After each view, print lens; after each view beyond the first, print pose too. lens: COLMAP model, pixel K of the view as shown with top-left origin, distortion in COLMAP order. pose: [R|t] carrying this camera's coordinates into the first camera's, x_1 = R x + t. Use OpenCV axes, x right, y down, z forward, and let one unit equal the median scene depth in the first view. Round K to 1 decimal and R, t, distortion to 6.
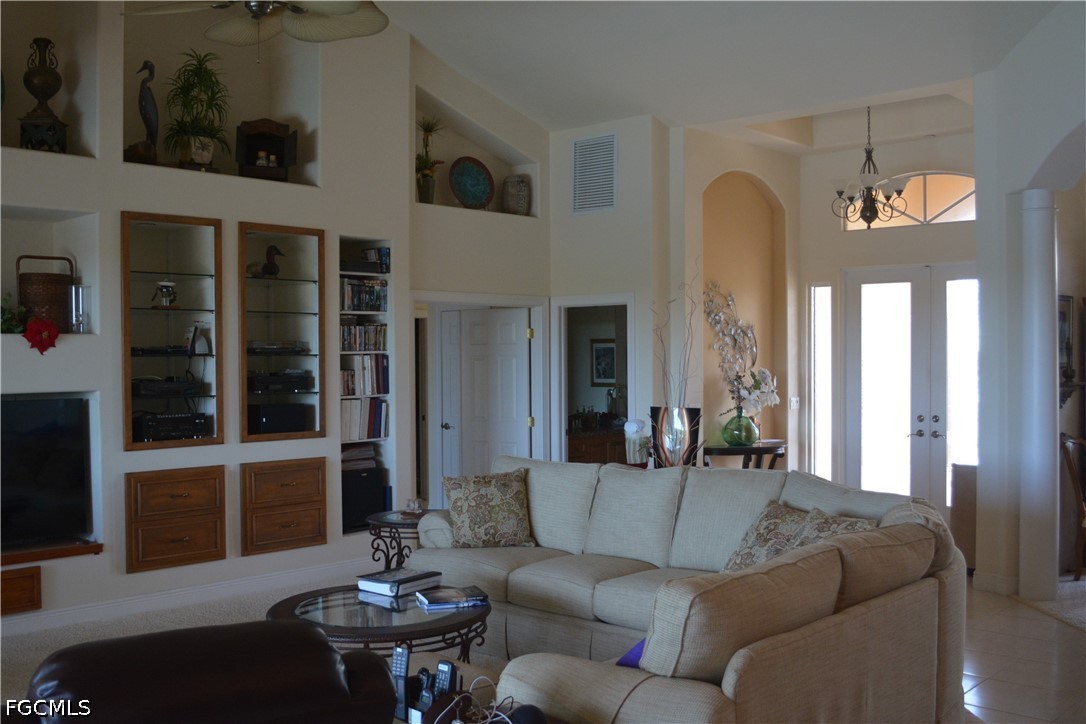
lens RADIAL K [[1066.0, 0, 538.9], [0, 1066.0, 372.6], [0, 0, 1]] dist [-0.080032, 0.000000]
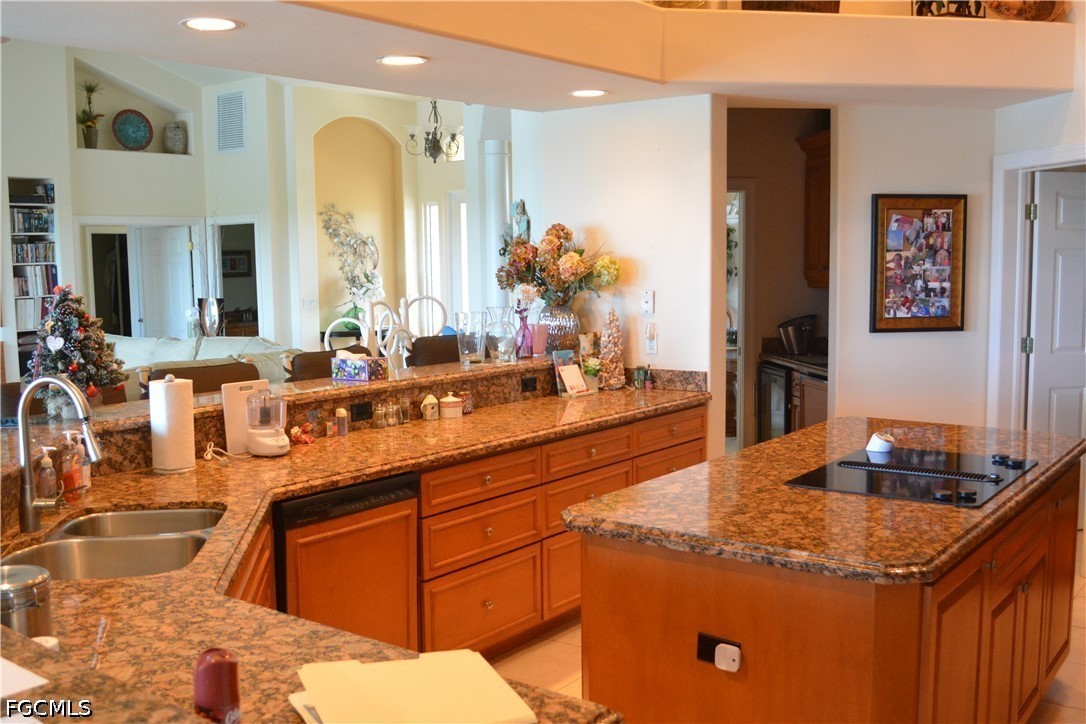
lens RADIAL K [[1066.0, 0, 545.1], [0, 1066.0, 367.6], [0, 0, 1]] dist [-0.080032, 0.000000]
pose [[0.994974, -0.021974, 0.097693, 0.319902], [0.013733, 0.996351, 0.084243, 0.008618], [-0.099188, -0.082478, 0.991645, -0.351002]]
